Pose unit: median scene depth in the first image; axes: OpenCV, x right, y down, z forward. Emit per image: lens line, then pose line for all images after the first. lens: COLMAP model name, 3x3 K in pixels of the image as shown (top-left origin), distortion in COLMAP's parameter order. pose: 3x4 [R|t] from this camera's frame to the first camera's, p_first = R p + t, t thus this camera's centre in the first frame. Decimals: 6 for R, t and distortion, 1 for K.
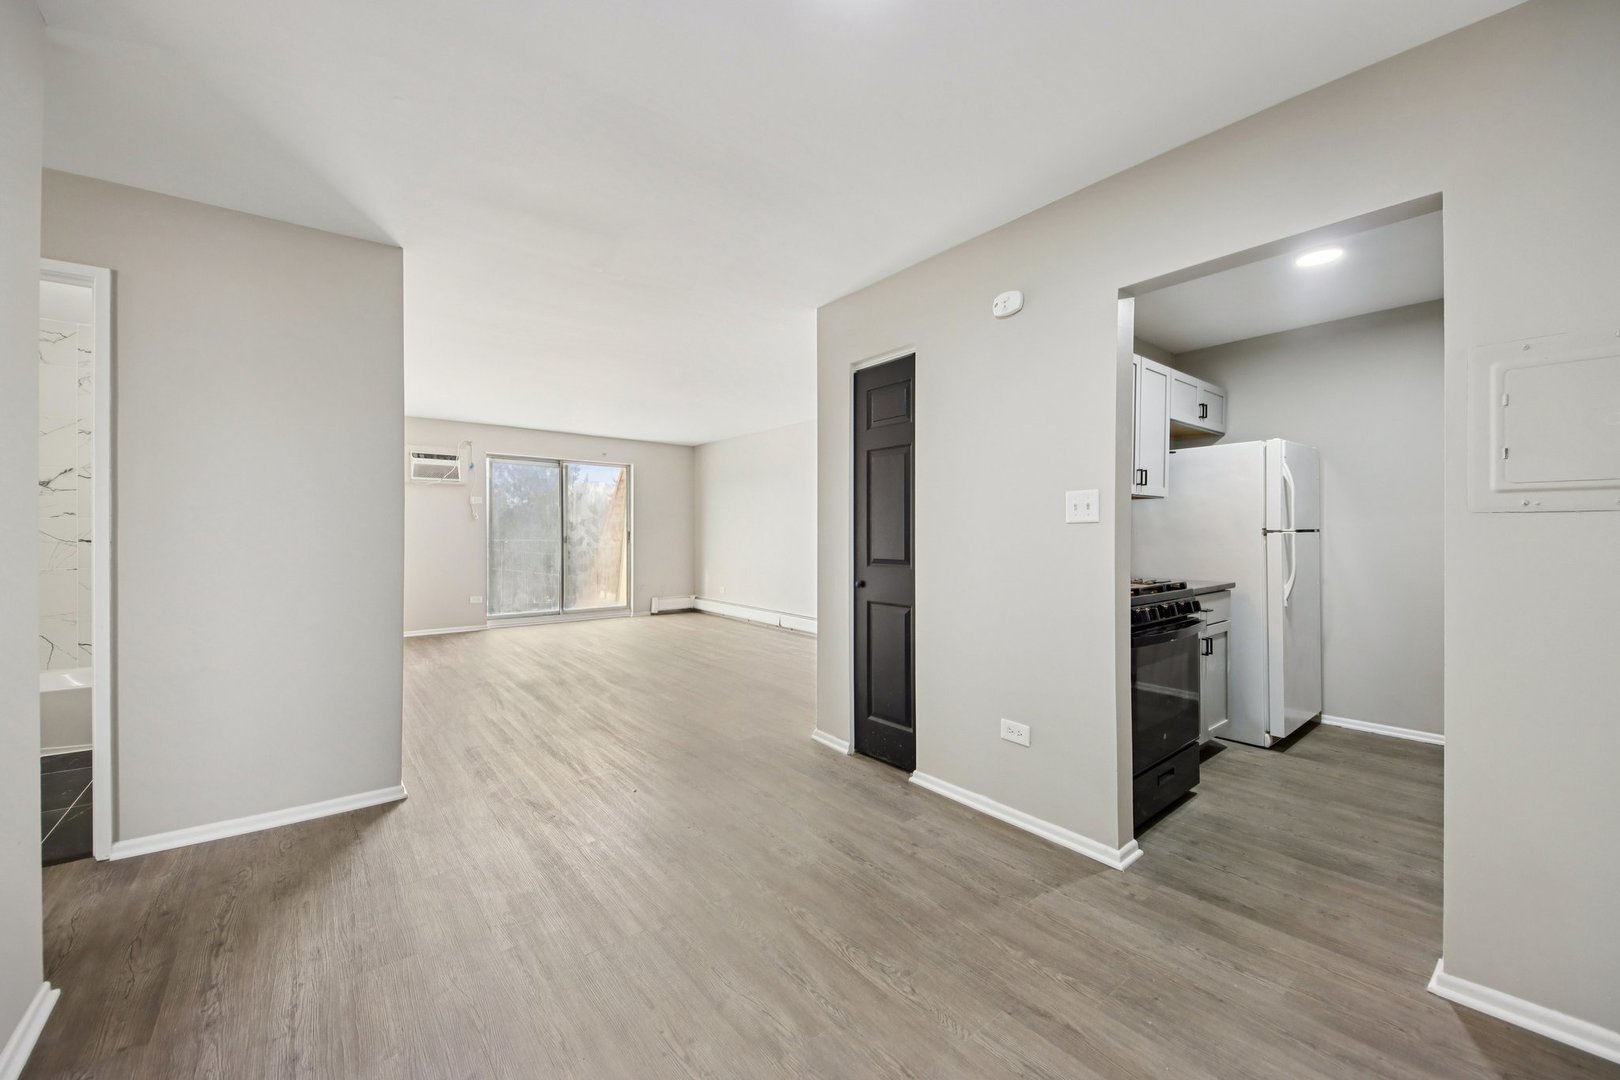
lens RADIAL K [[617.8, 0, 822.4], [0, 617.8, 534.8], [0, 0, 1]] dist [0.000368, -0.000810]
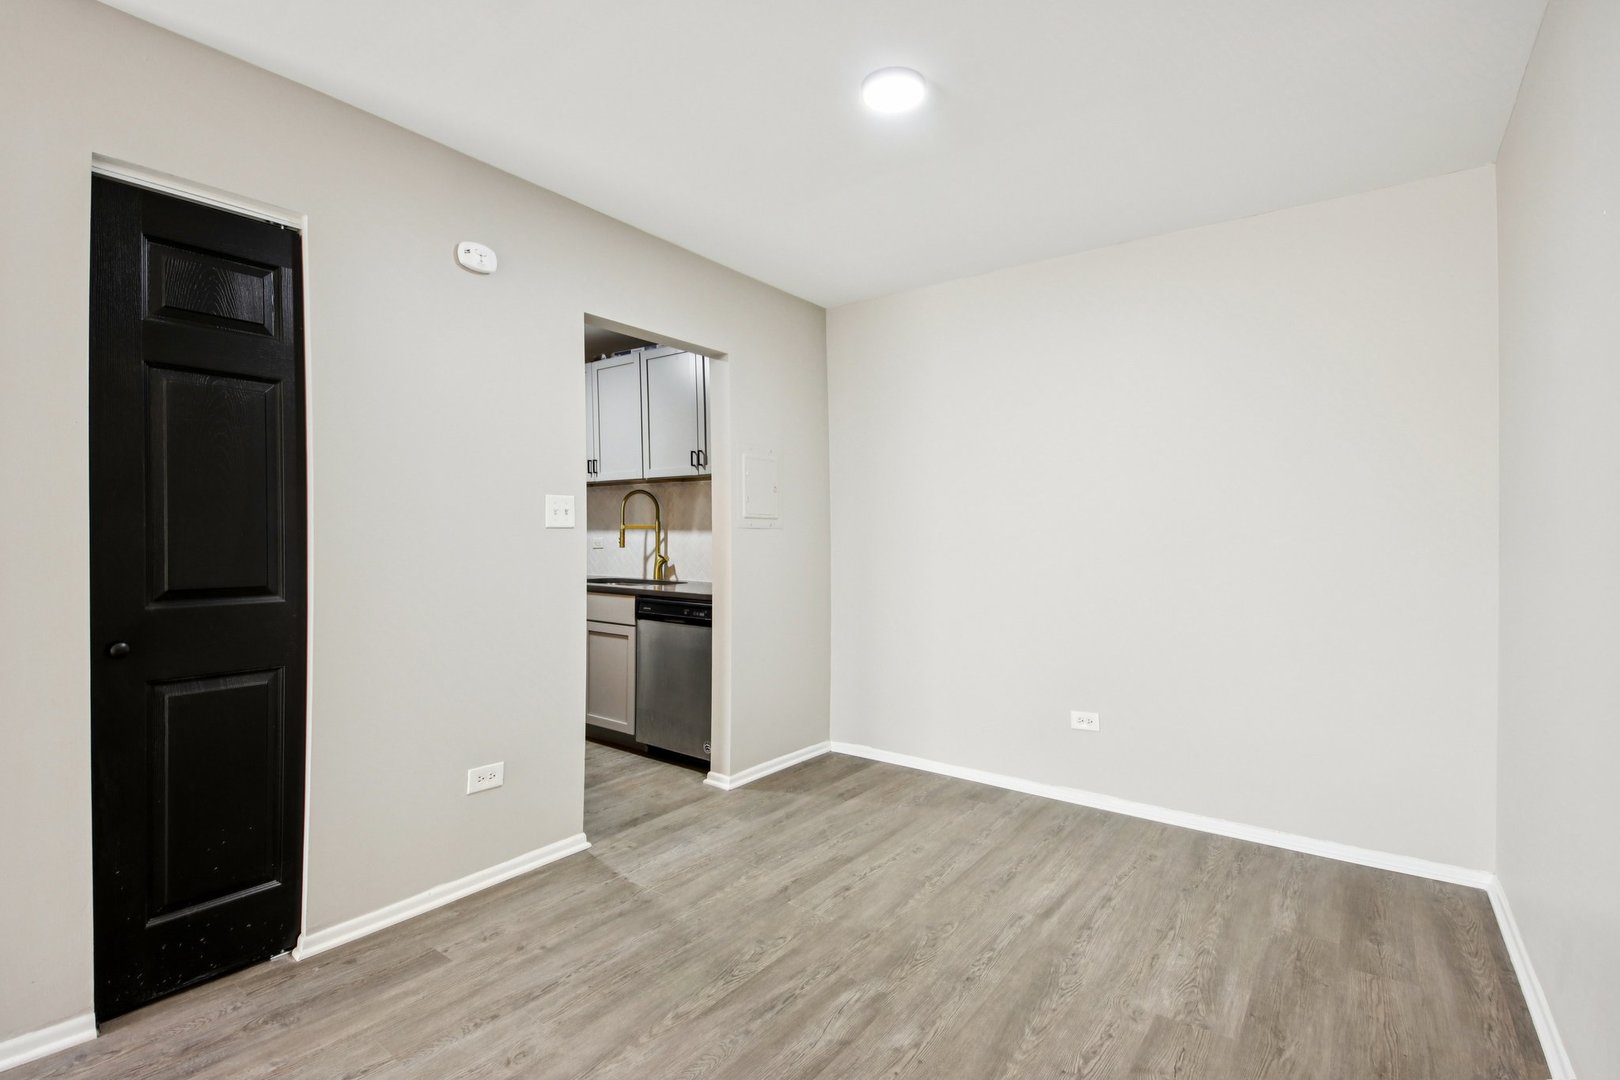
lens RADIAL K [[732.3, 0, 819.9], [0, 732.3, 541.4], [0, 0, 1]] dist [0.018592, -0.000283]
pose [[-0.230657, -0.009130, 0.972992, -0.951372], [-0.004177, 0.999956, 0.008393, -0.010770], [-0.973026, -0.002128, -0.230685, 0.990144]]
